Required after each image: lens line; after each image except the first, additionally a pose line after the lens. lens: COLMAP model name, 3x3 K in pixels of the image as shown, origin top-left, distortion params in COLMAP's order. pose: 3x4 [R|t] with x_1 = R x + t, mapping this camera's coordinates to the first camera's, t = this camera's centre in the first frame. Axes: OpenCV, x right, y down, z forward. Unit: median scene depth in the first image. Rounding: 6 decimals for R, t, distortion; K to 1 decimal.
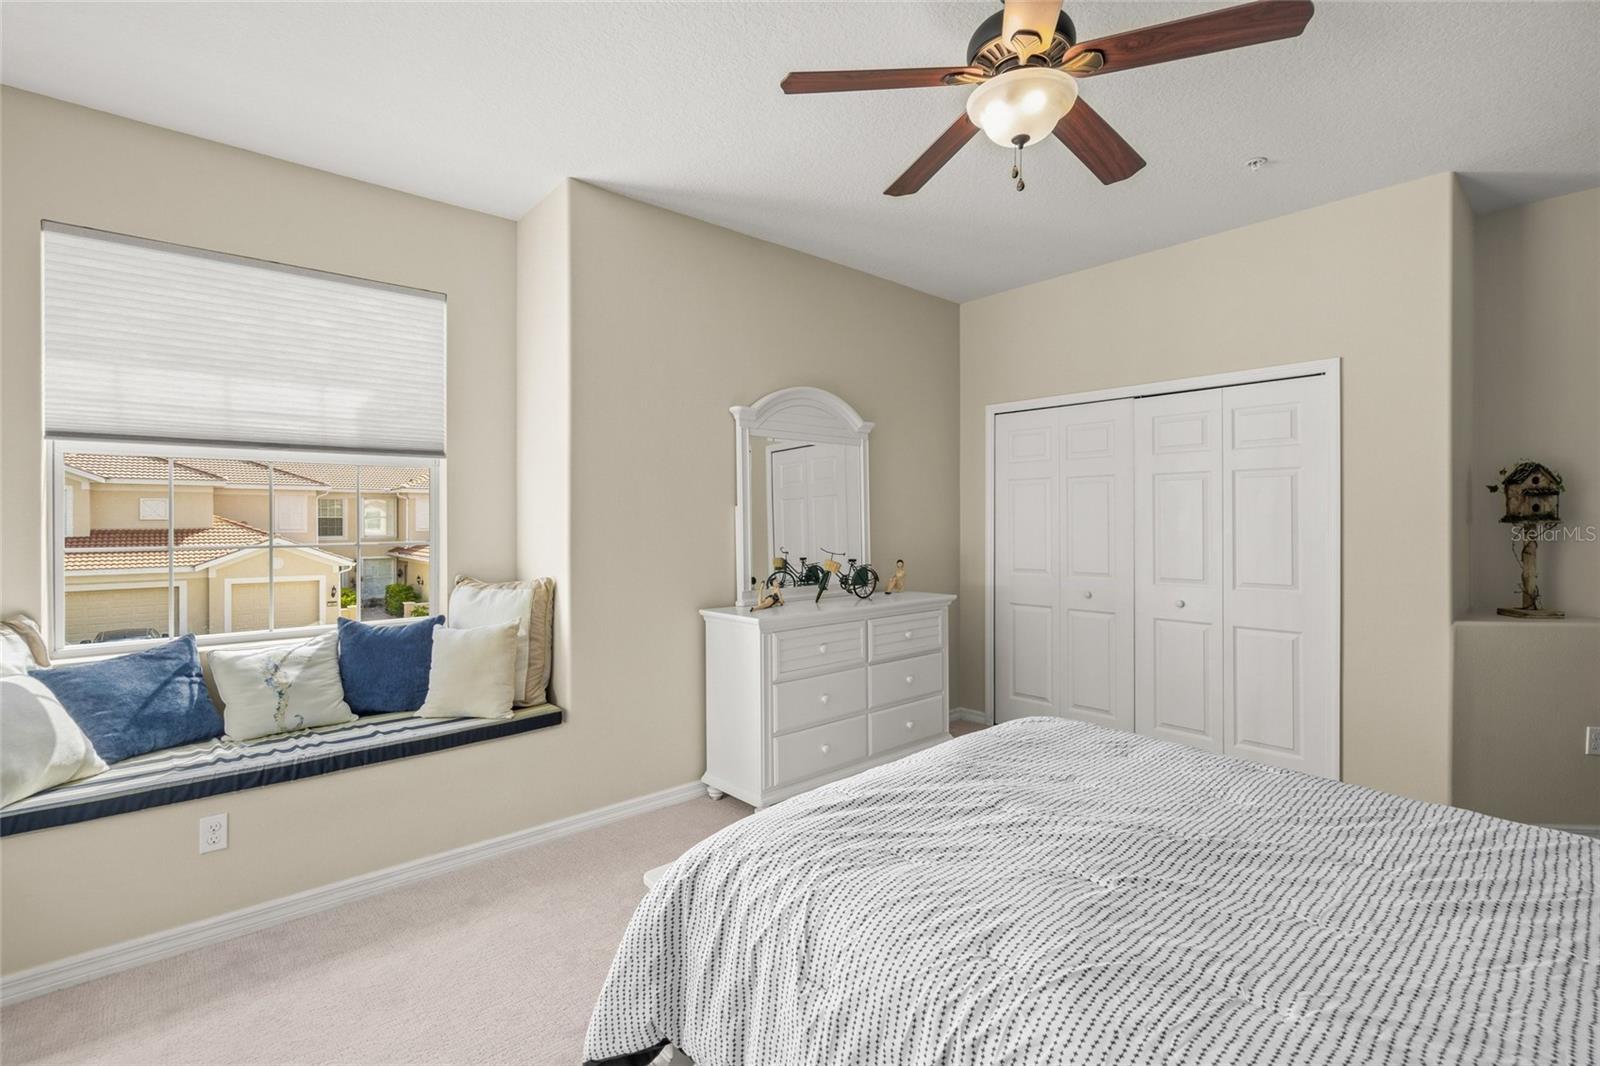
lens RADIAL K [[729.2, 0, 799.8], [0, 729.2, 507.7], [0, 0, 1]] dist [-0.003082, -0.000329]
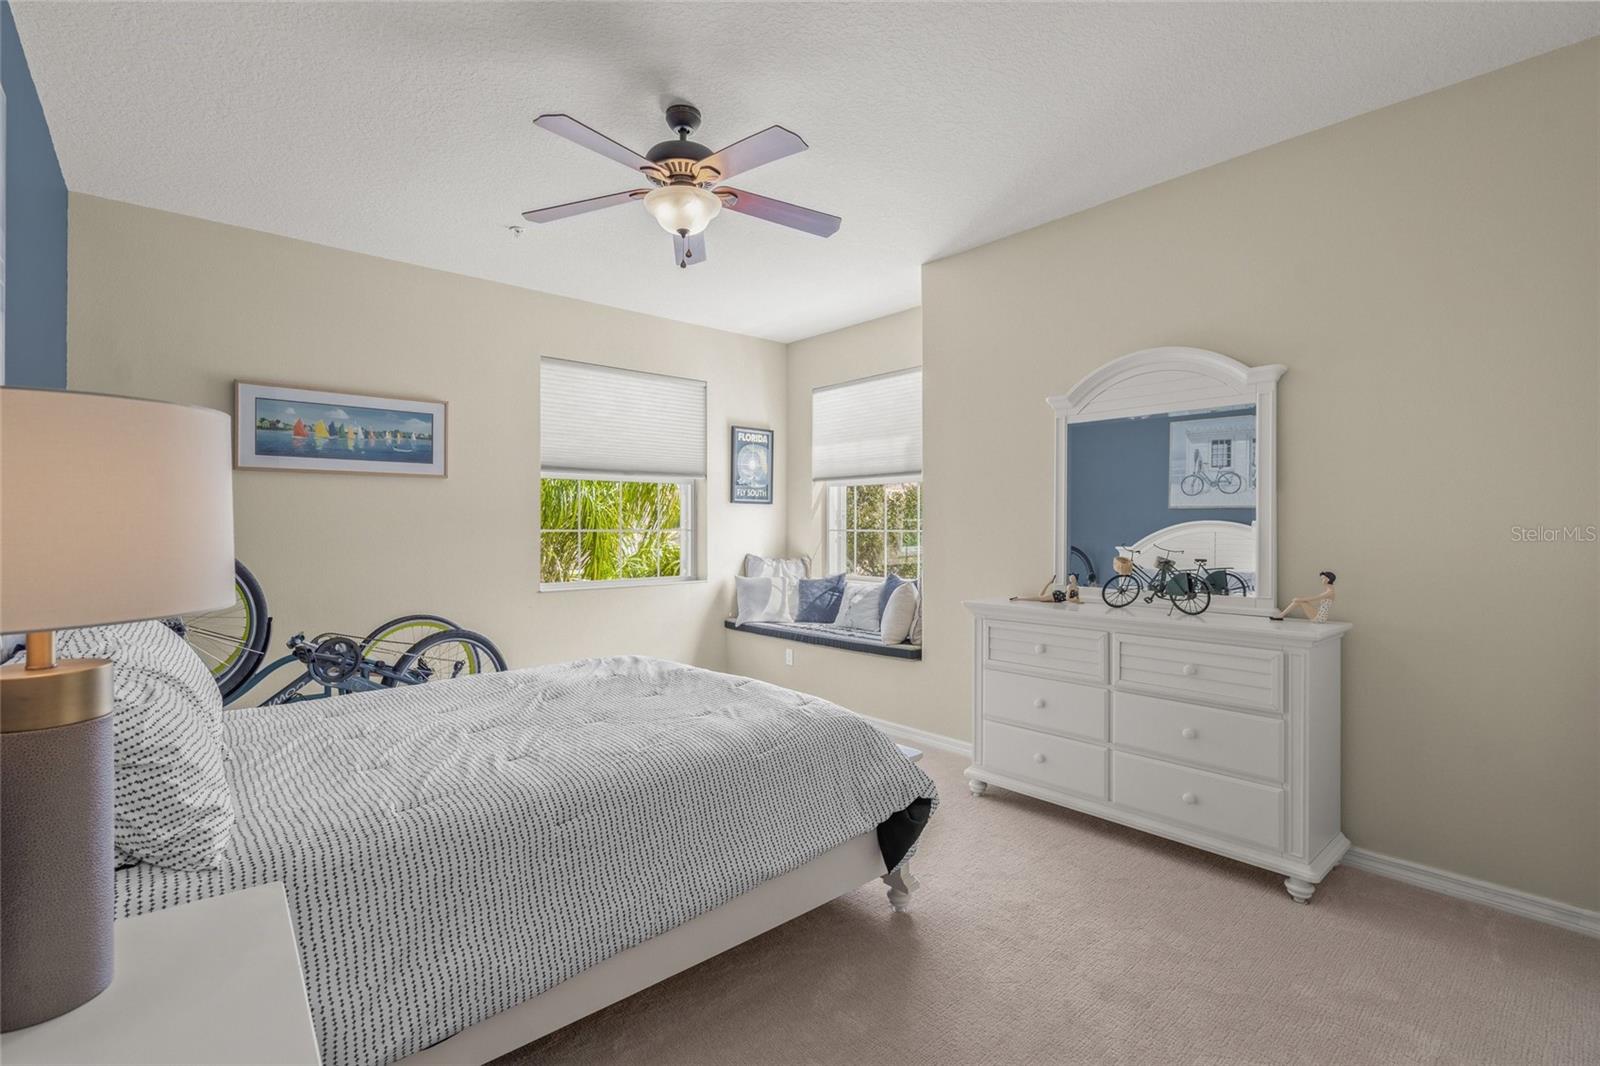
lens RADIAL K [[732.4, 0, 805.6], [0, 732.4, 514.2], [0, 0, 1]] dist [0.001988, -0.000091]
pose [[-0.007519, -0.007968, -0.999940, 1.063261], [0.022365, 0.999717, -0.008135, 0.023276], [0.999722, -0.022424, -0.007339, 0.781783]]
